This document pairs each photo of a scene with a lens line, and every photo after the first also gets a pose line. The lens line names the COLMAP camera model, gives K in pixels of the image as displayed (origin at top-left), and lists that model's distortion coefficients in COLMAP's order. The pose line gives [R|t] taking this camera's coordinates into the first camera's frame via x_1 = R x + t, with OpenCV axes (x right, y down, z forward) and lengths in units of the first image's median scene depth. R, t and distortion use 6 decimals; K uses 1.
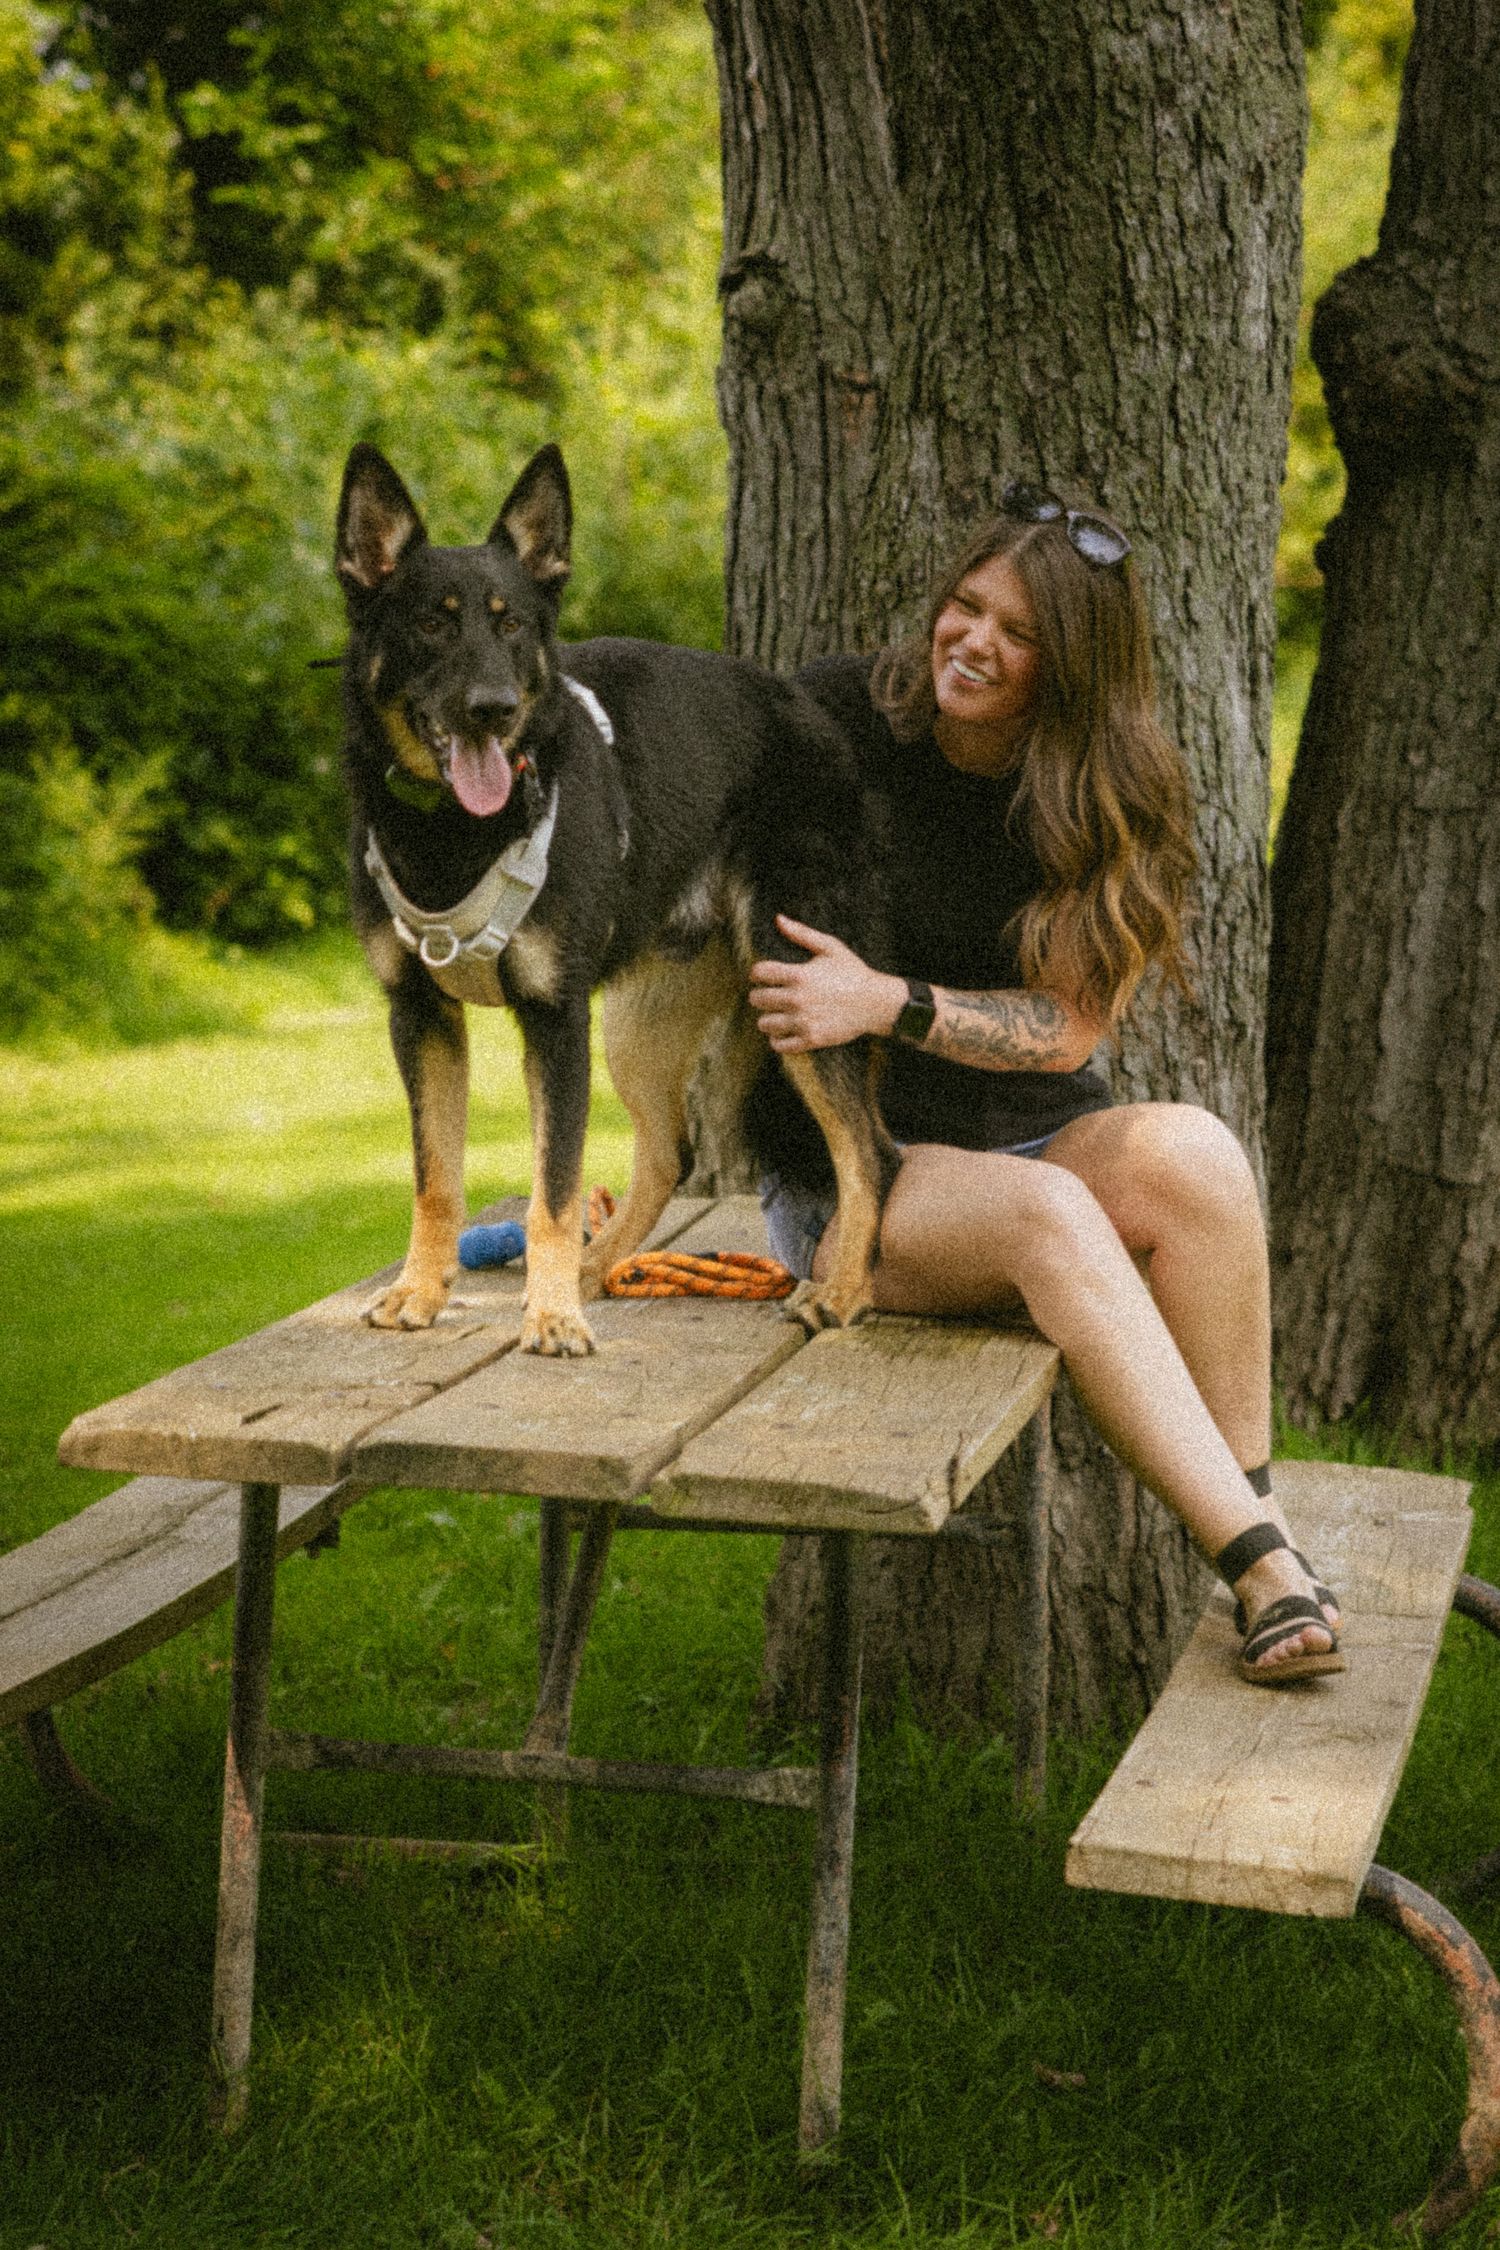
lens RADIAL K [[6874.5, 0, 749.7], [0, 6874.5, 1124.3], [0, 0, 1]] dist [-0.033084, 0.000000]
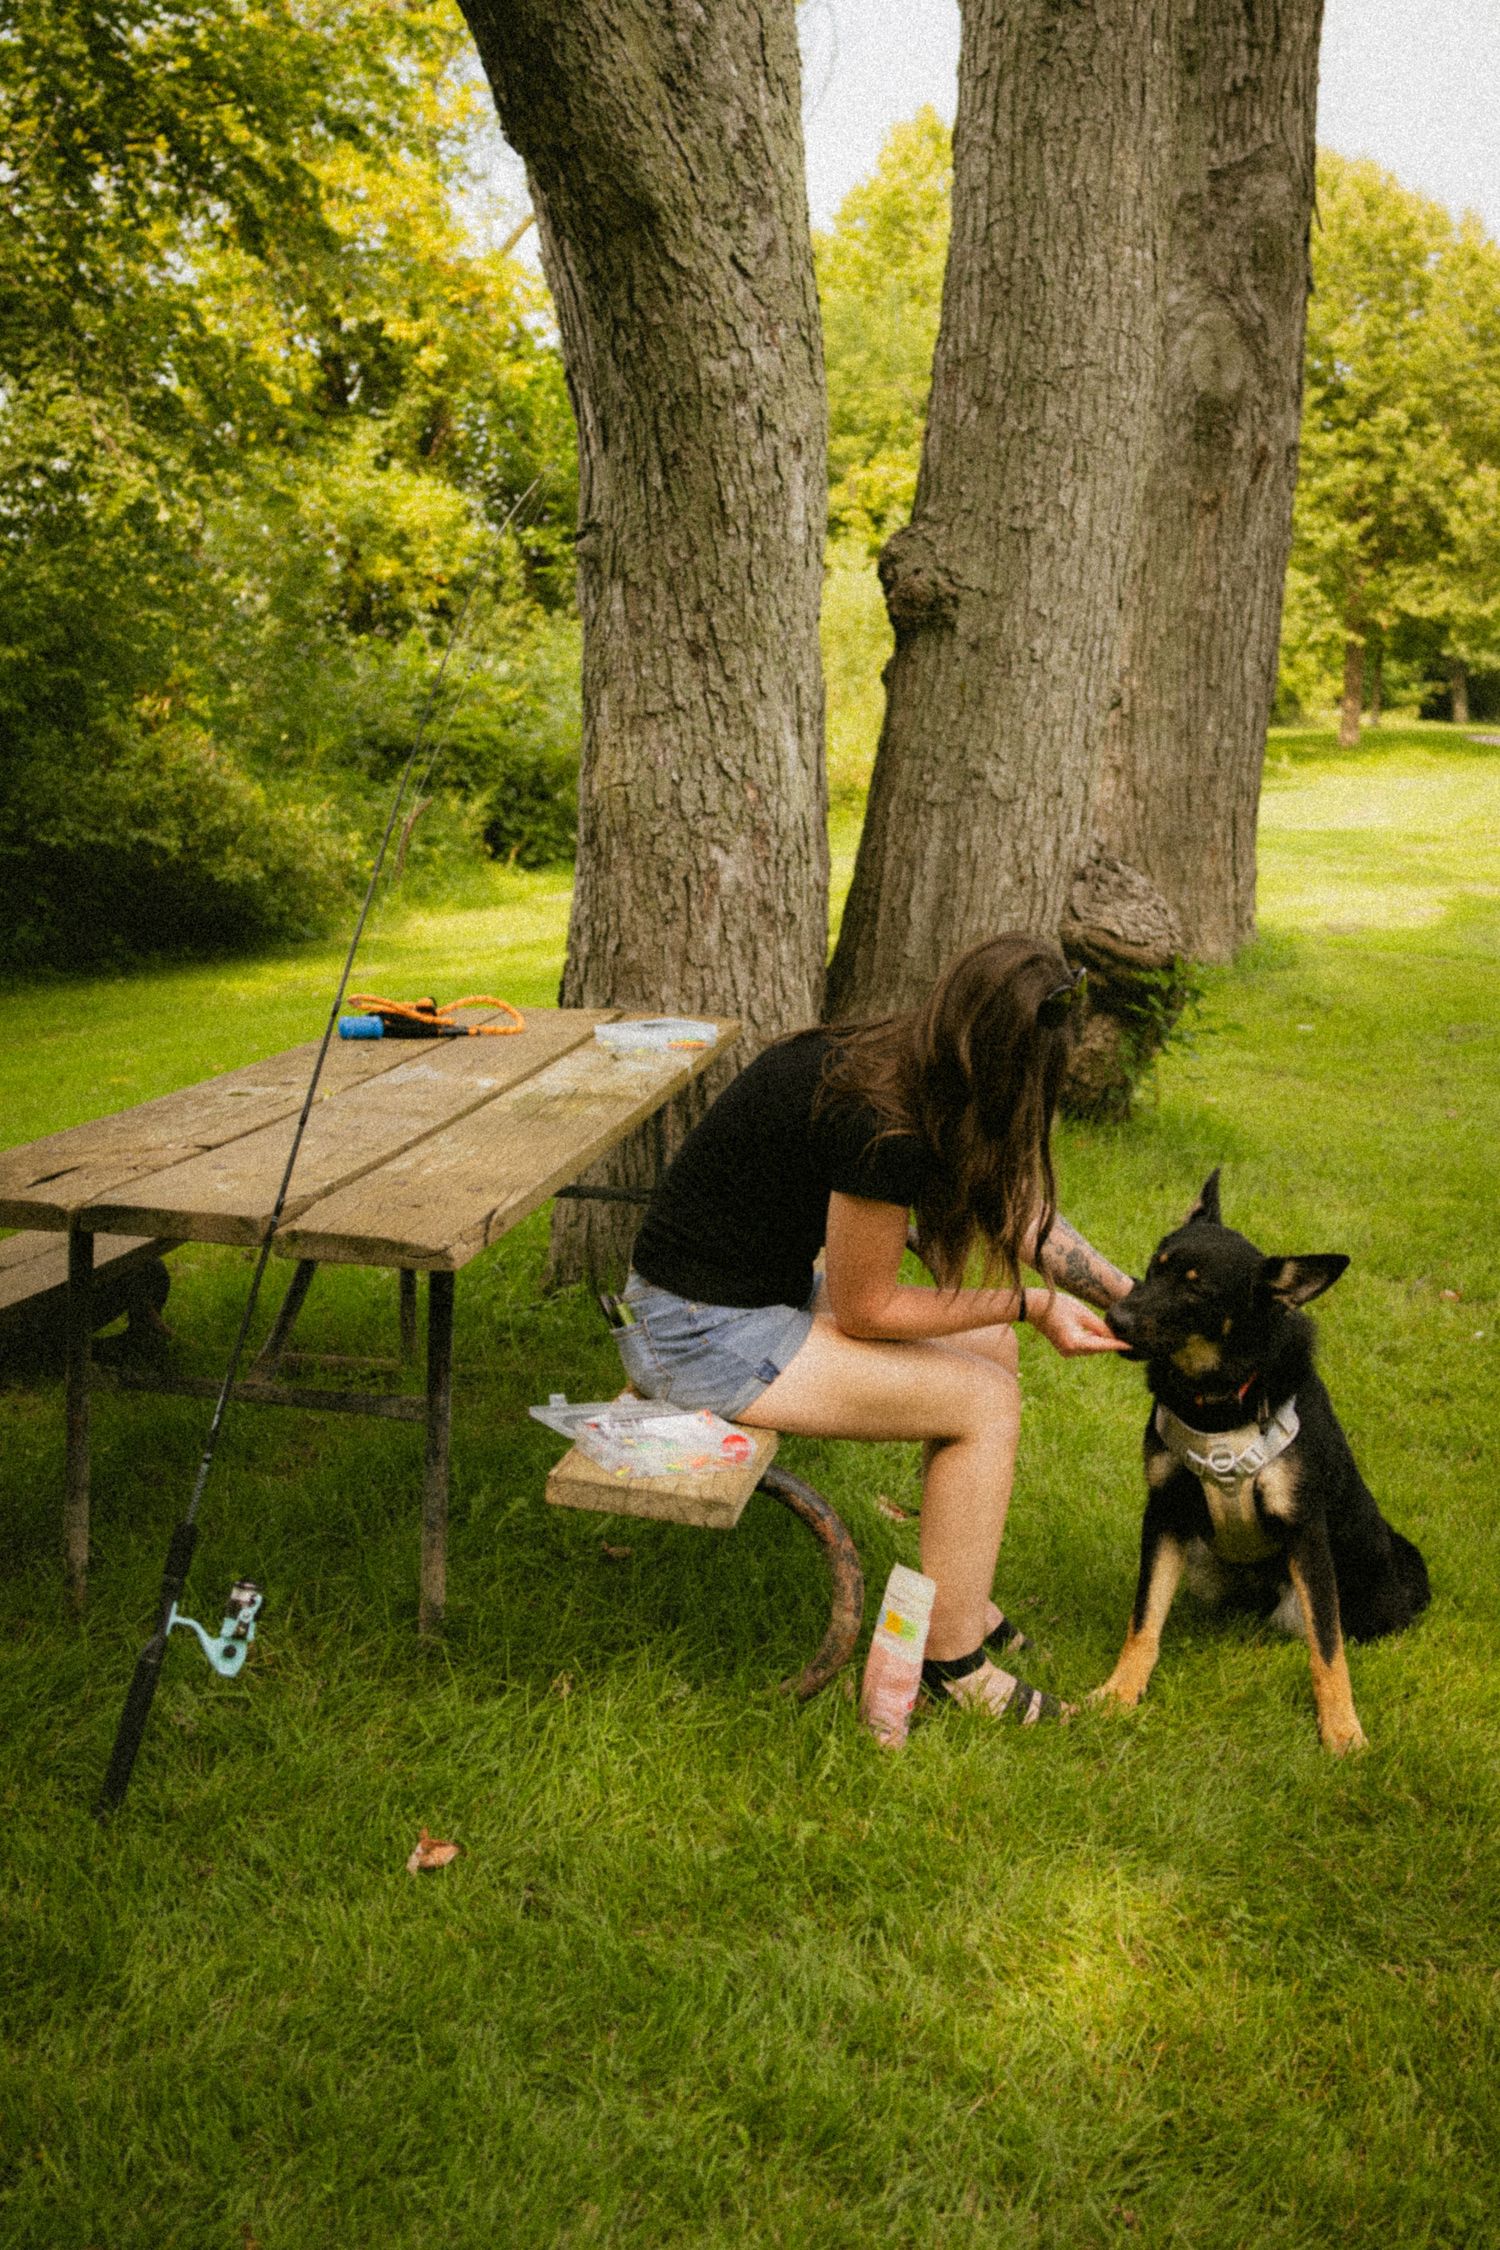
lens RADIAL K [[2406.5, 0, 795.8], [0, 2406.5, 1113.8], [0, 0, 1]] dist [-0.014423, 0.000000]
pose [[0.999992, -0.001193, -0.003923, 0.075532], [0.001490, 0.997070, 0.076484, -0.010670], [0.003820, -0.076489, 0.997063, 0.353721]]
